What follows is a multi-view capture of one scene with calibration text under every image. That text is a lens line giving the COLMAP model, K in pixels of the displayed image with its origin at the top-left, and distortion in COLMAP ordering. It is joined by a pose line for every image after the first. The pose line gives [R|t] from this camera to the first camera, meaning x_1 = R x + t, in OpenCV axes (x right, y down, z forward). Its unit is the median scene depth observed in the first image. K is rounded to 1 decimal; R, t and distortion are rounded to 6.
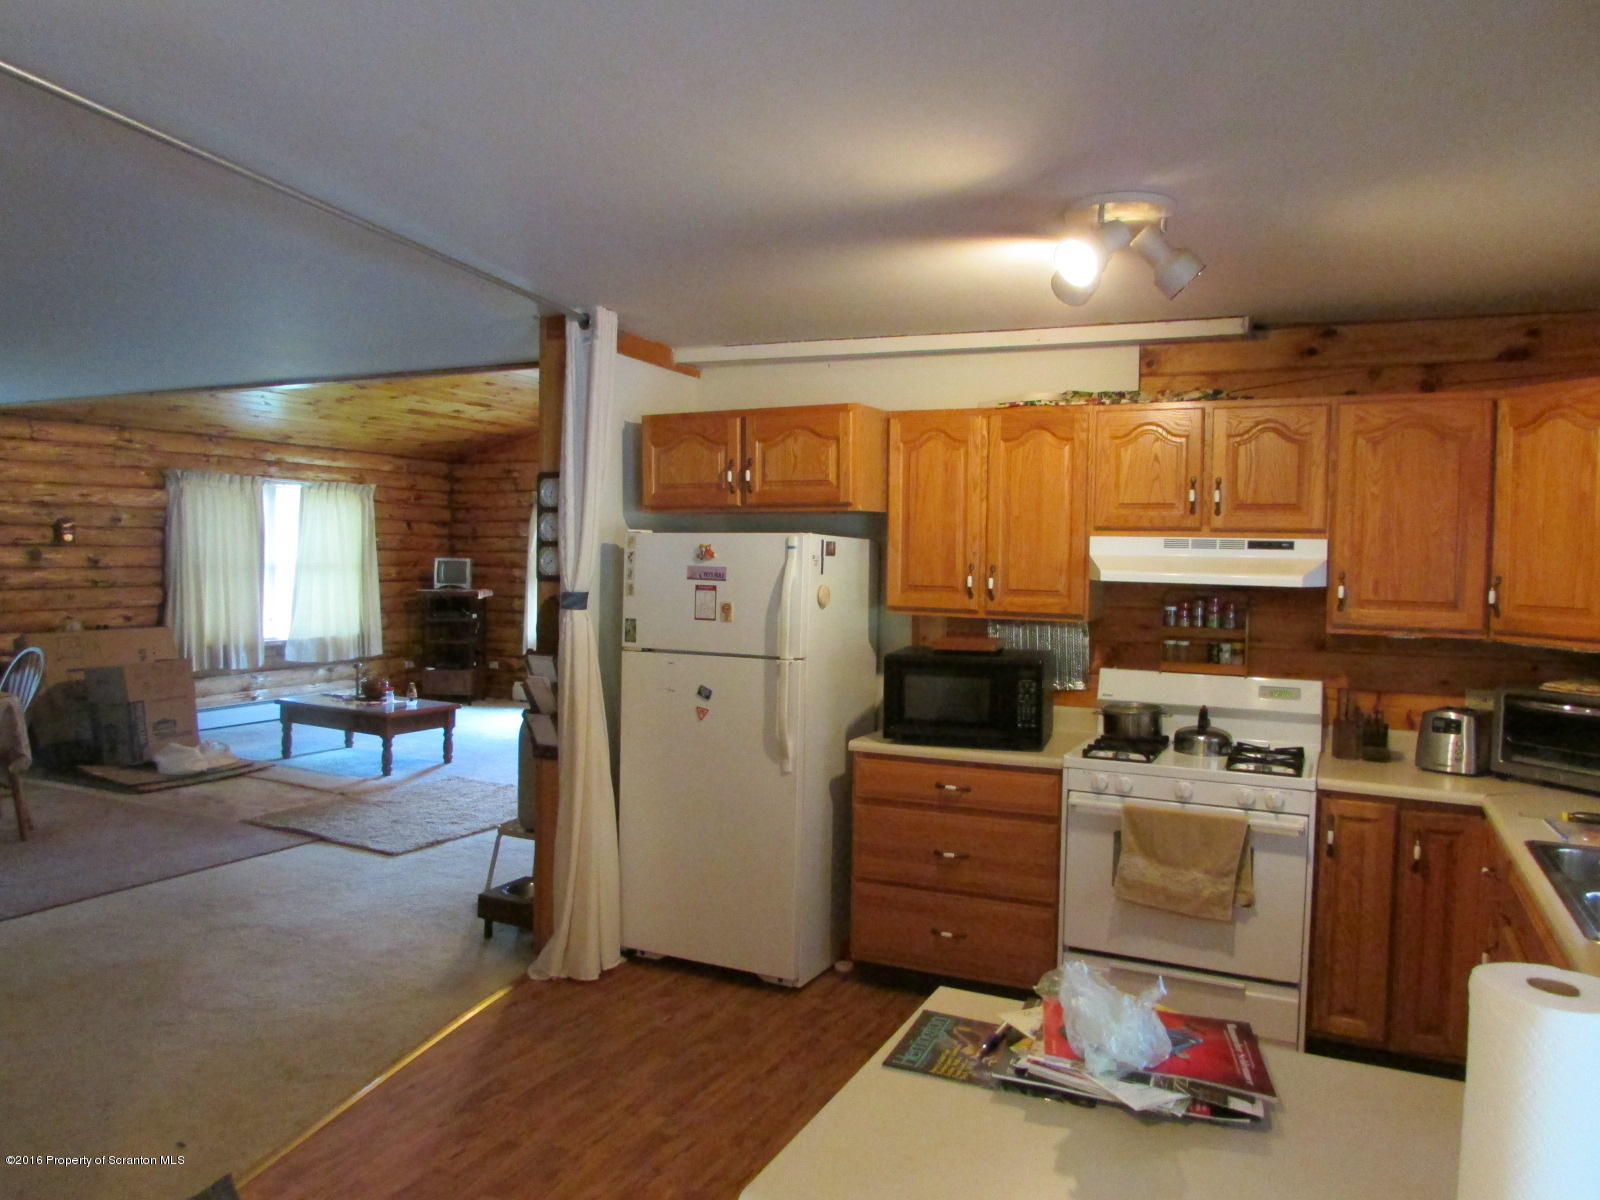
lens RADIAL K [[1134.3, 0, 801.5], [0, 1134.3, 600.9], [0, 0, 1]] dist [-0.015789, -0.009657]
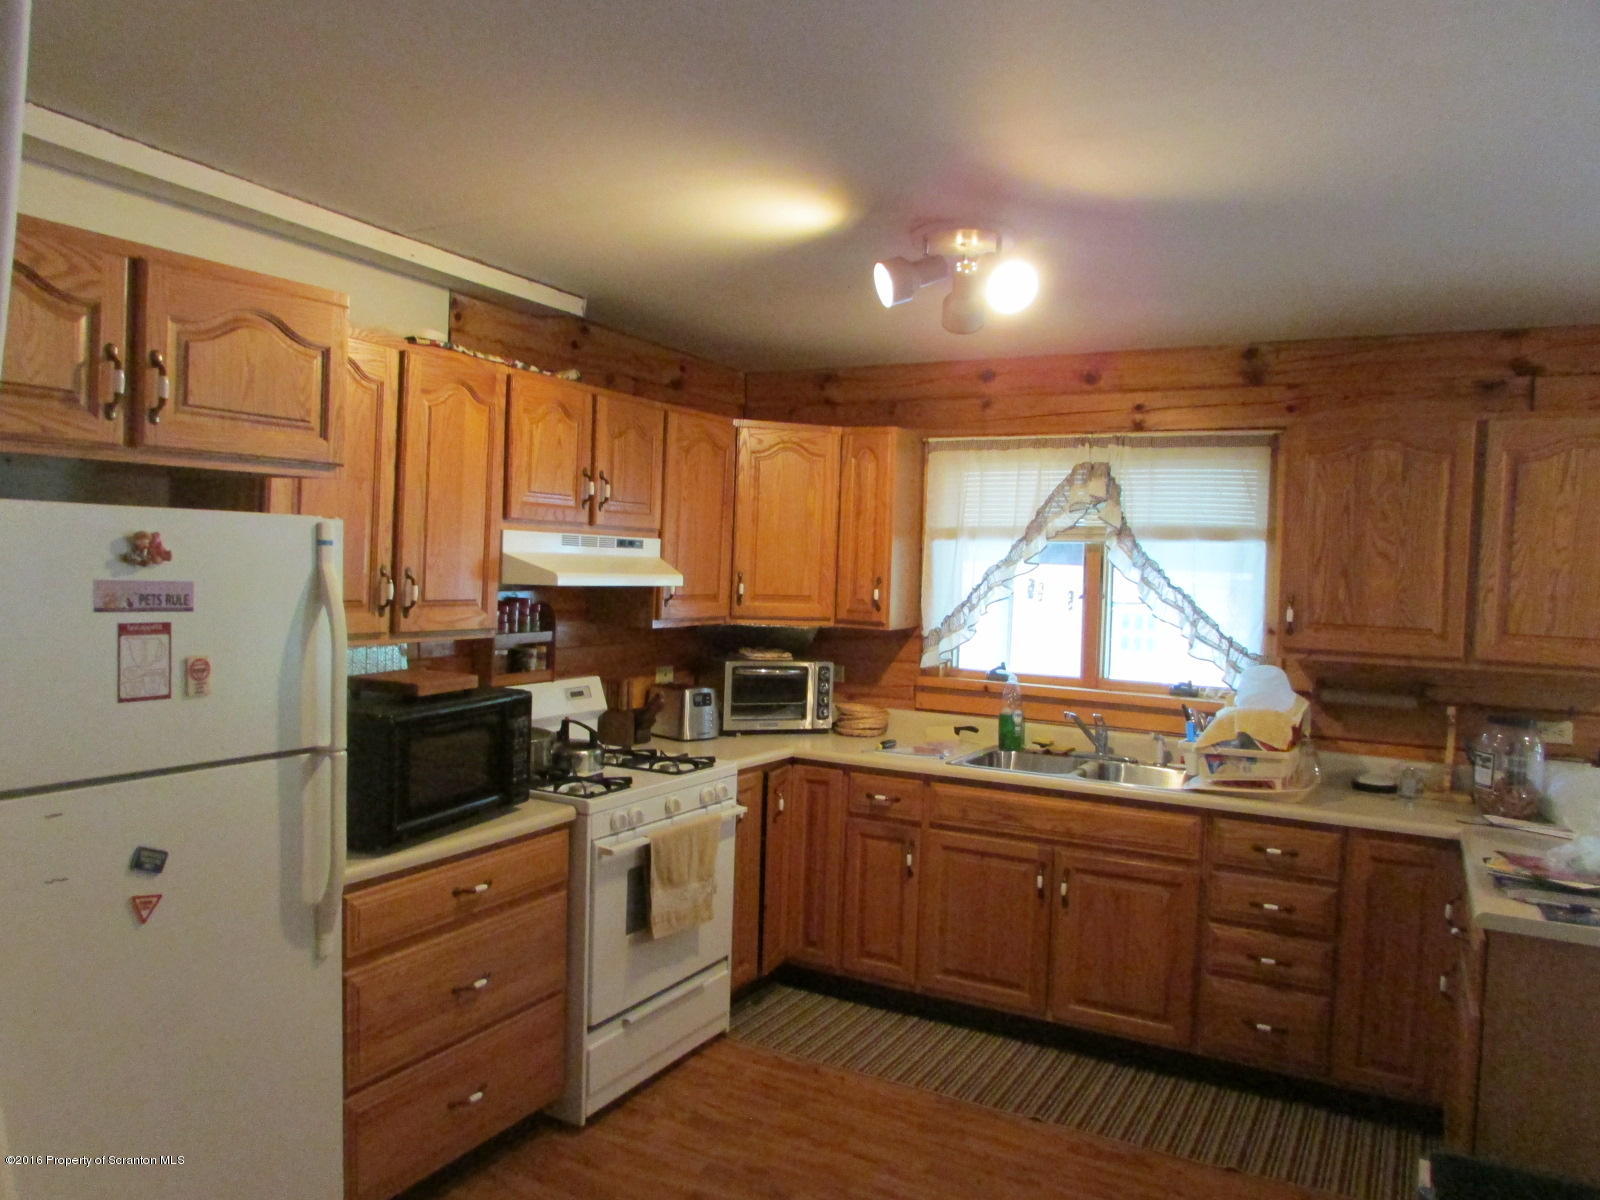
lens RADIAL K [[1134.3, 0, 801.0], [0, 1134.3, 603.2], [0, 0, 1]] dist [-0.015789, -0.009657]
pose [[0.064699, -0.050273, 0.996638, -0.519903], [0.014762, 0.998669, 0.049417, -0.040573], [-0.997796, 0.011515, 0.065355, 0.722461]]
